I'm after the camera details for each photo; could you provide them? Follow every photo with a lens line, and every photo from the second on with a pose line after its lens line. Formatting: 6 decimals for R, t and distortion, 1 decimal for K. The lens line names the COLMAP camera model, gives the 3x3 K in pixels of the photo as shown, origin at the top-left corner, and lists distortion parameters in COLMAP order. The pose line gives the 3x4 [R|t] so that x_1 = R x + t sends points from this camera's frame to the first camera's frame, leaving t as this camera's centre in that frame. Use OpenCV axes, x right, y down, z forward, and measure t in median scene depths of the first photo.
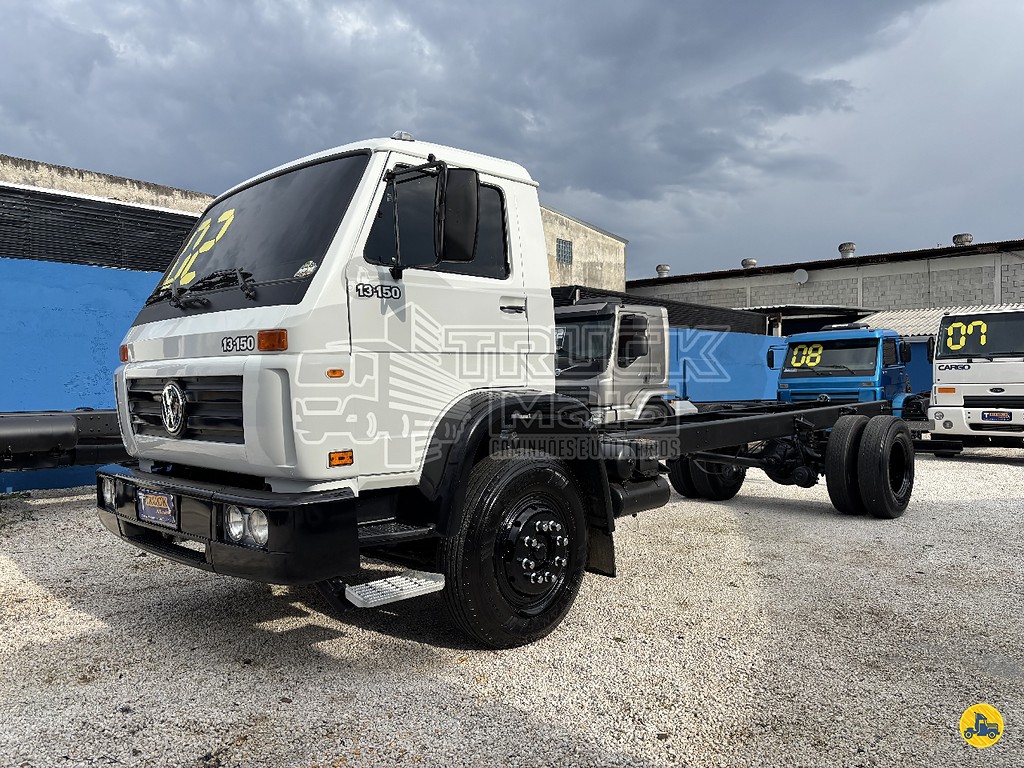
lens RADIAL K [[795.0, 0, 510.0], [0, 795.0, 394.4], [0, 0, 1]] dist [0.019845, 0.011007]
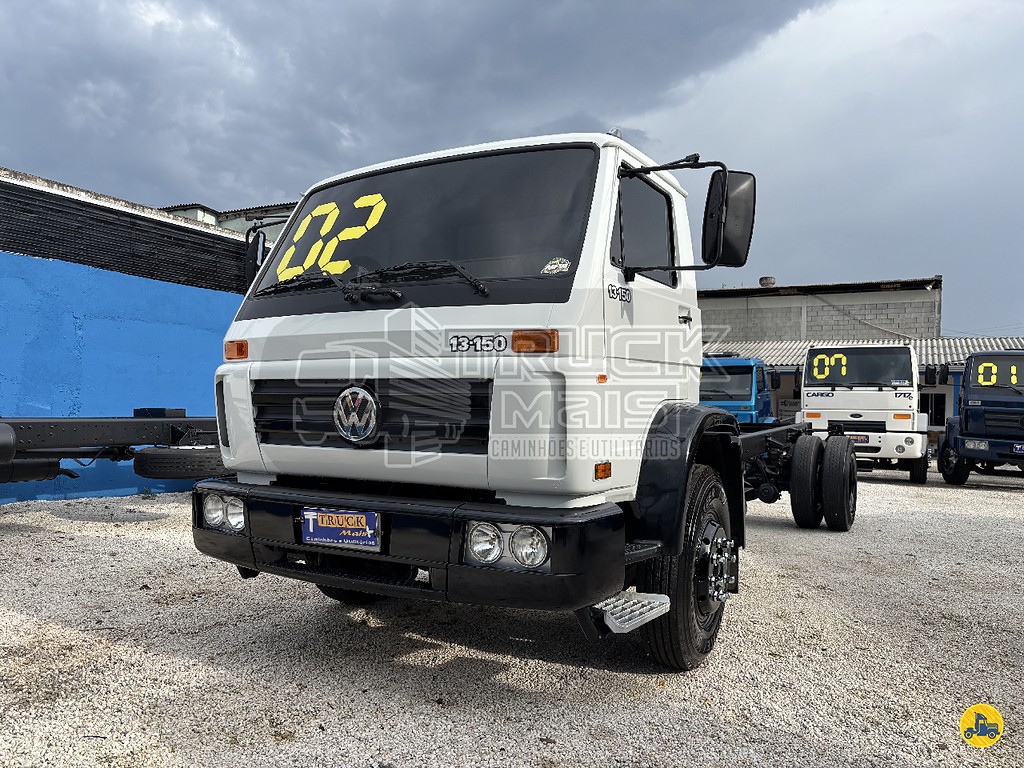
lens RADIAL K [[774.6, 0, 488.7], [0, 774.6, 391.2], [0, 0, 1]] dist [0.052724, -0.057396]
pose [[0.967779, 0.022052, 0.250835, -0.266046], [-0.016211, 0.999548, -0.025332, 0.005900], [-0.251280, 0.020449, 0.967698, 0.073300]]
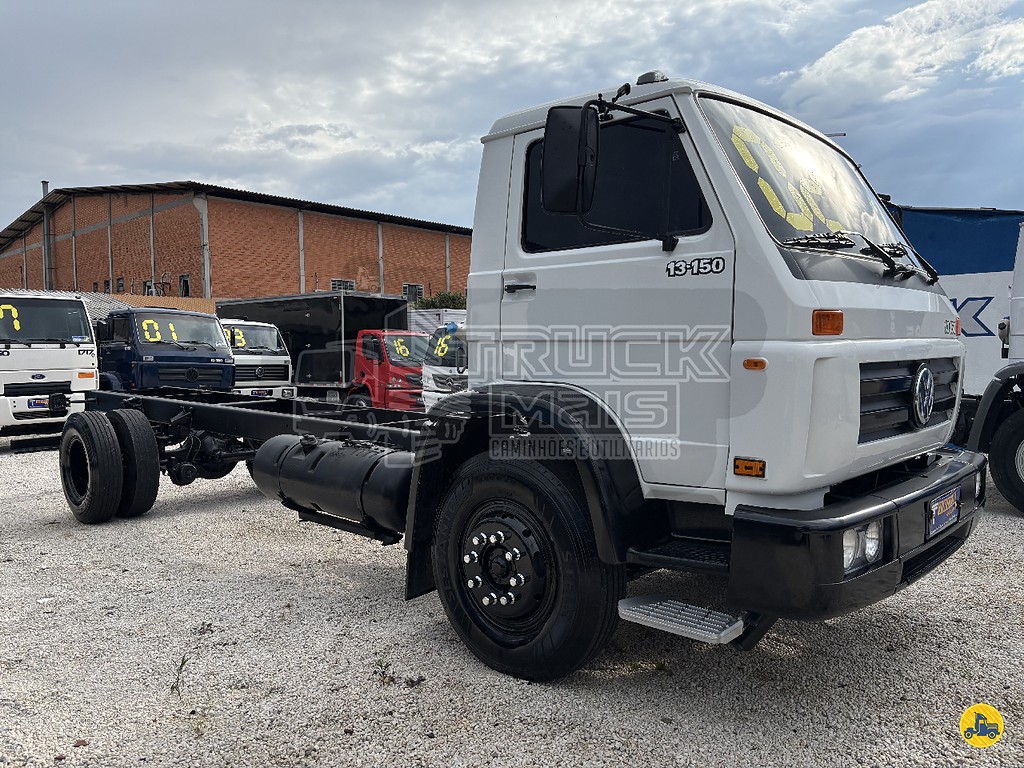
lens RADIAL K [[774.6, 0, 512.0], [0, 774.6, 385.1], [0, 0, 1]] dist [0.052724, -0.057396]
pose [[-0.030095, -0.034690, 0.998945, -0.666050], [0.030737, 0.998893, 0.035614, -0.020309], [-0.999074, 0.031776, -0.028996, 0.786681]]
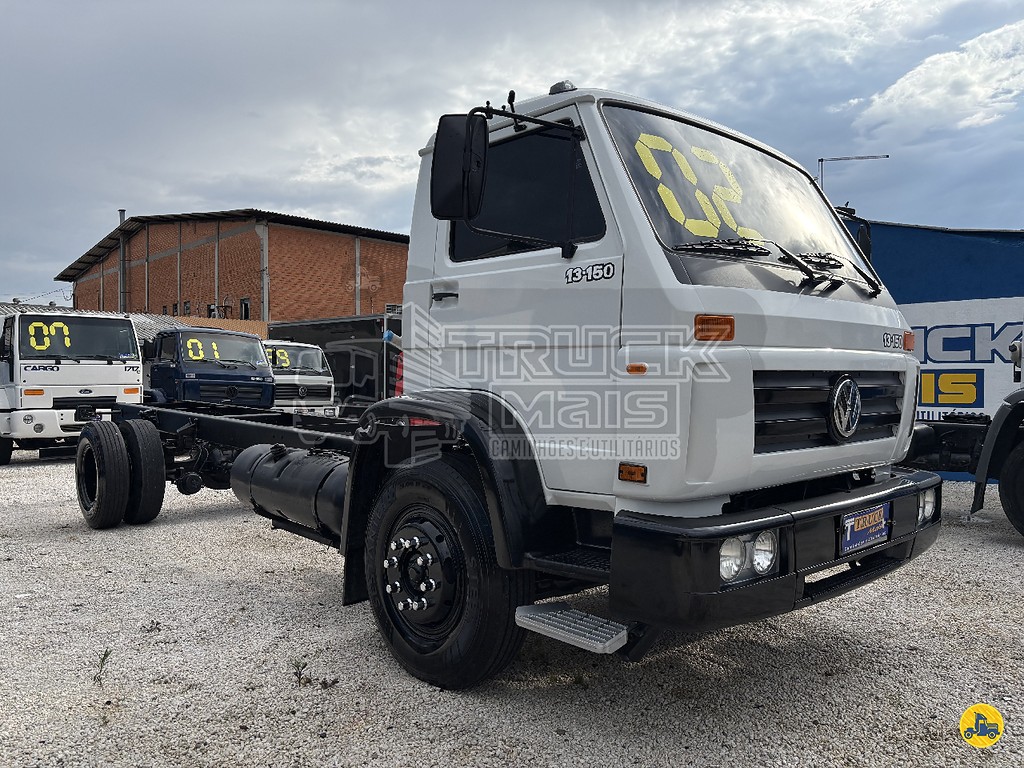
lens RADIAL K [[774.6, 0, 516.7], [0, 774.6, 382.6], [0, 0, 1]] dist [0.052724, -0.057396]
pose [[0.047924, 0.004204, 0.998842, -0.669144], [0.015482, 0.999868, -0.004951, -0.005817], [-0.998731, 0.015701, 0.047852, 0.700030]]
